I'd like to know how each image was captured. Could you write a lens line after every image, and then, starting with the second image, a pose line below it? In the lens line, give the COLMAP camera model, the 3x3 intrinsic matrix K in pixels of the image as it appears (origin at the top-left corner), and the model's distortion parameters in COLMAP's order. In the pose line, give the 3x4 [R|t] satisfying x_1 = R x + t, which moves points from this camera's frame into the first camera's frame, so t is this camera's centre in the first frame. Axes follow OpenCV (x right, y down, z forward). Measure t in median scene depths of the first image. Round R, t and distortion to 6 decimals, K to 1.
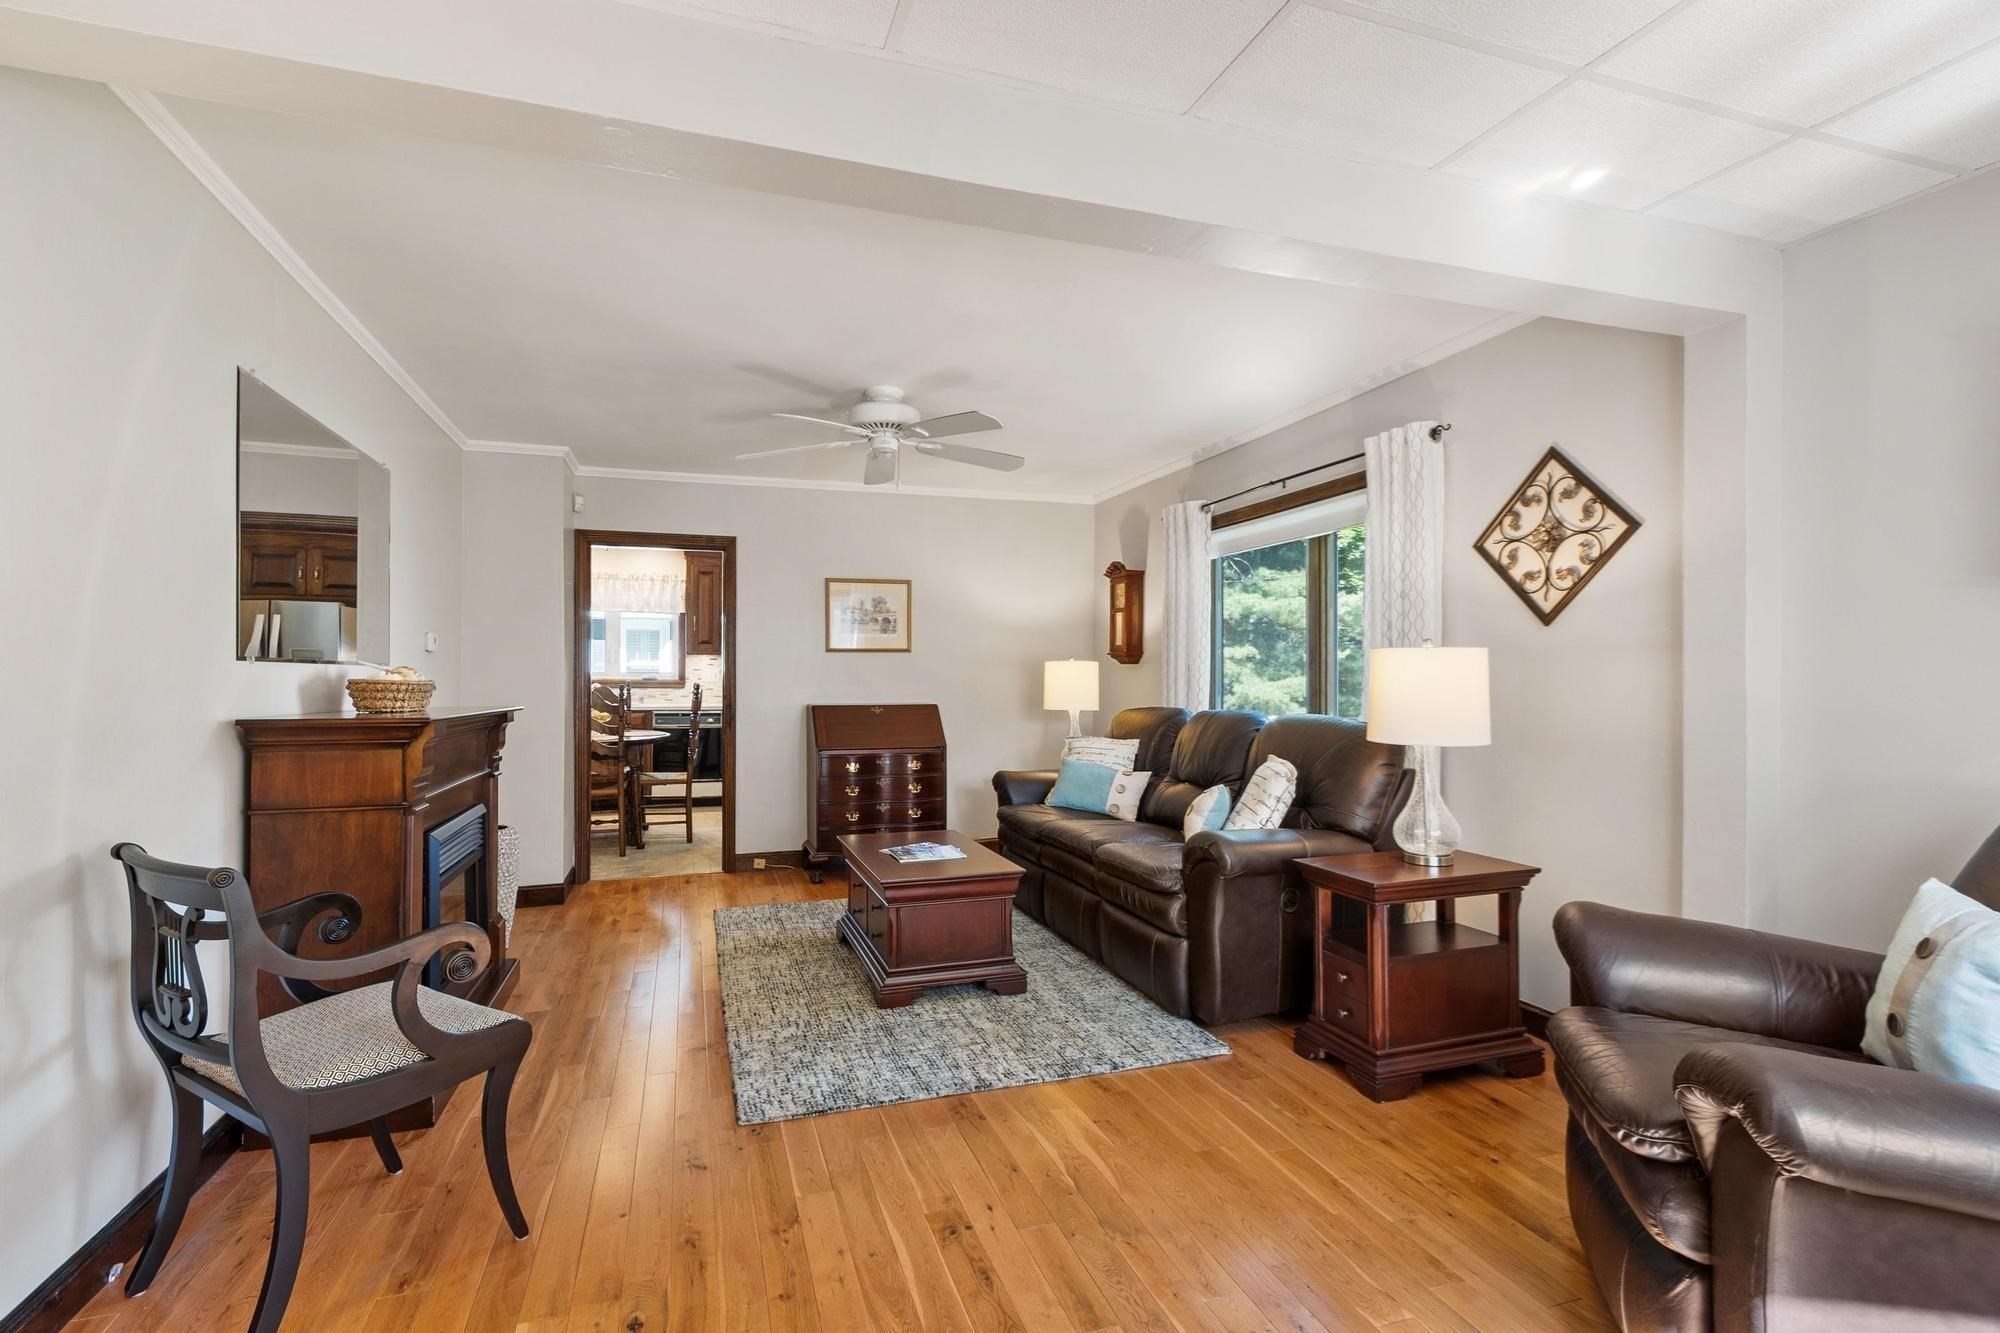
lens RADIAL K [[875.6, 0, 951.8], [0, 875.6, 678.6], [0, 0, 1]] dist [-0.000057, 0.000026]
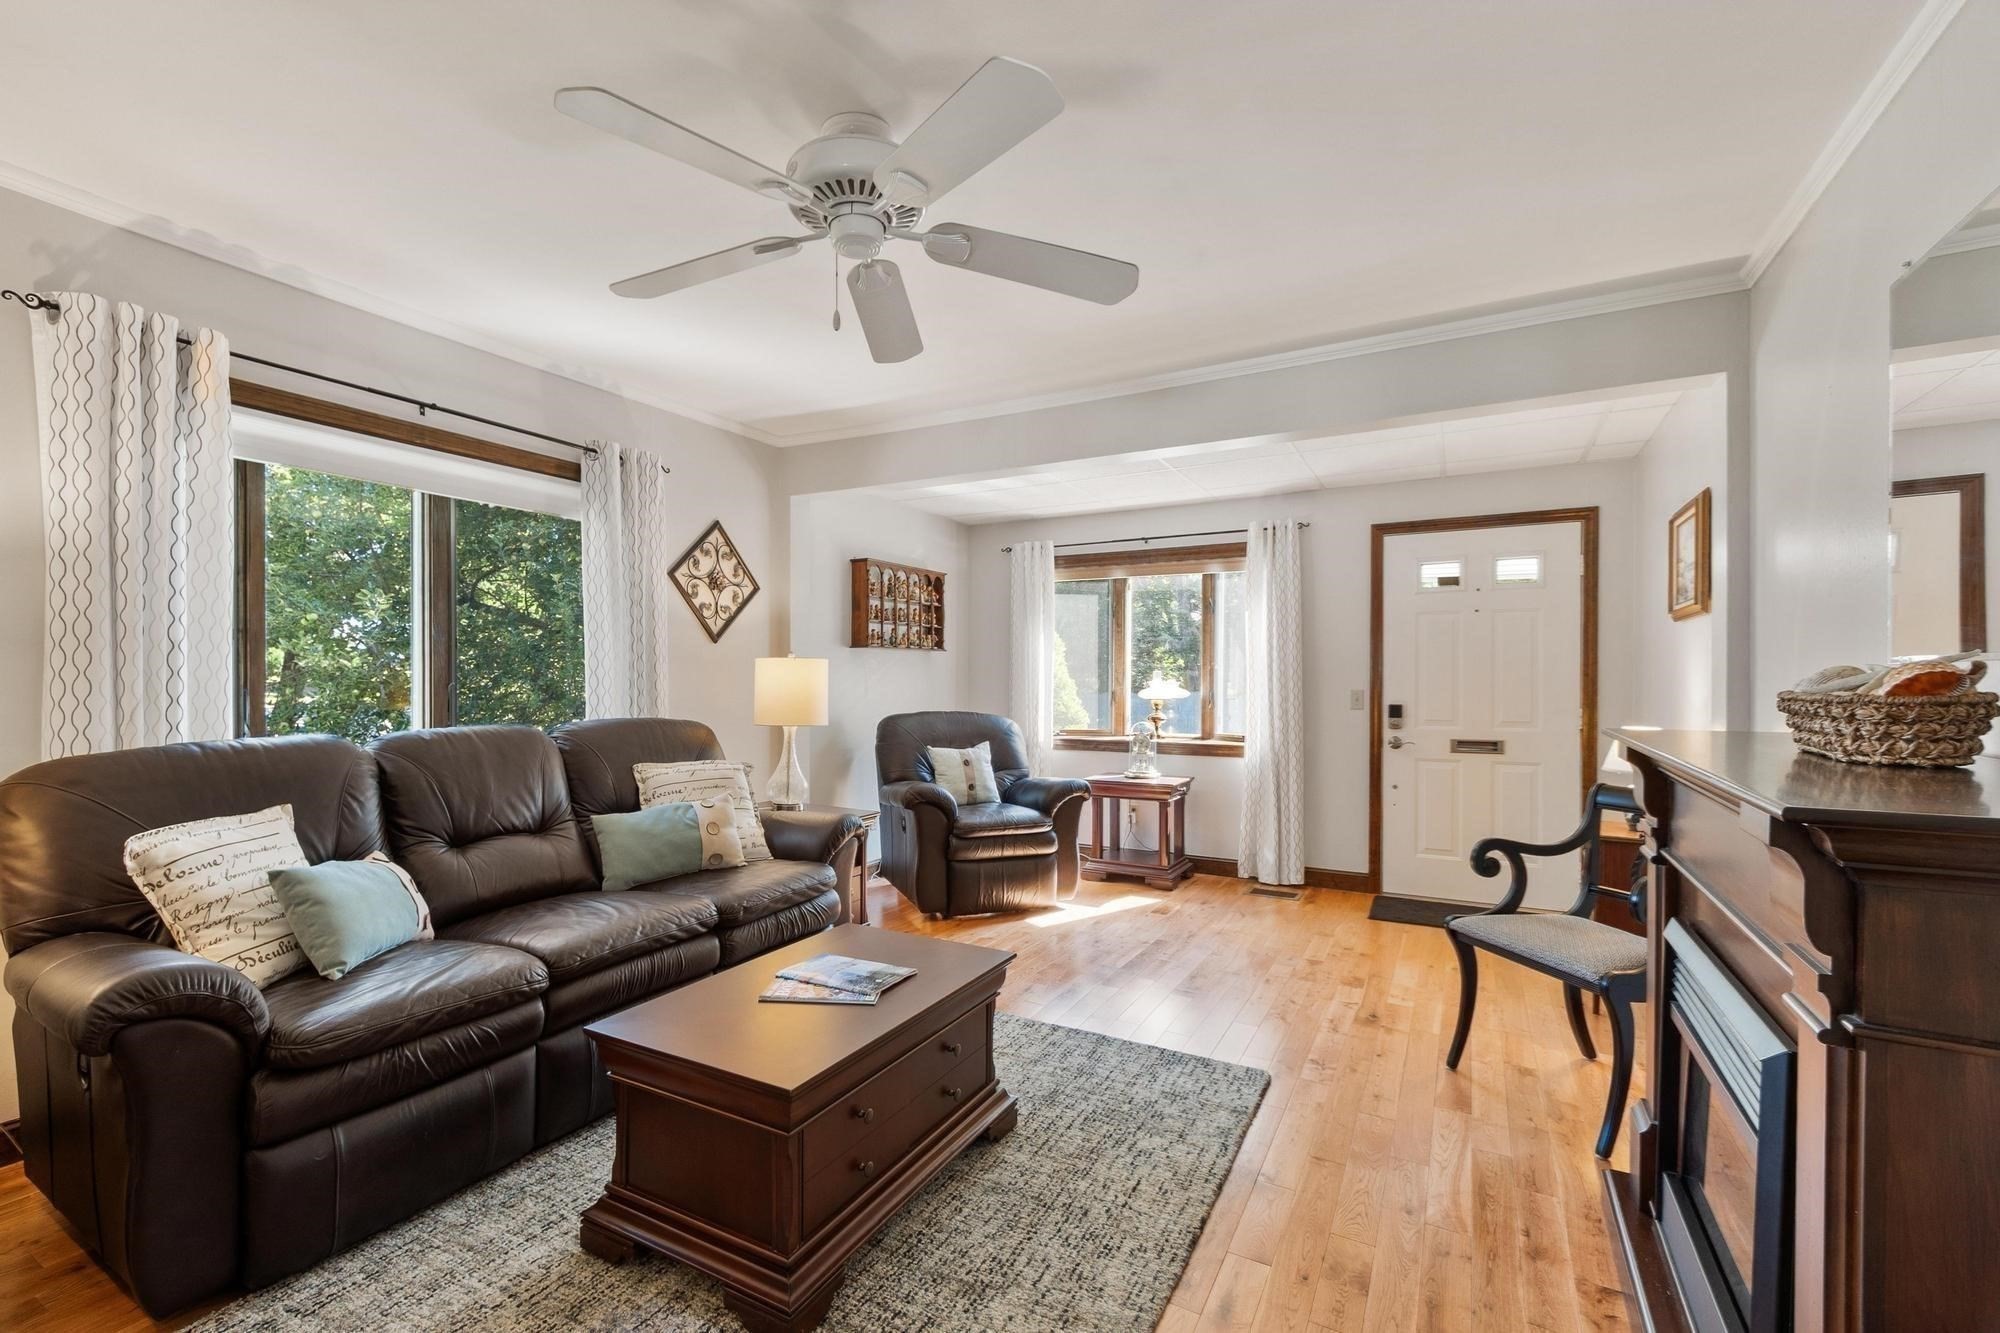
lens RADIAL K [[875.6, 0, 951.8], [0, 875.6, 678.6], [0, 0, 1]] dist [-0.000057, 0.000026]
pose [[-0.680401, -0.002457, 0.732836, -0.625800], [-0.002289, 0.999997, 0.001228, -0.003658], [-0.732837, -0.000842, -0.680404, 1.641204]]
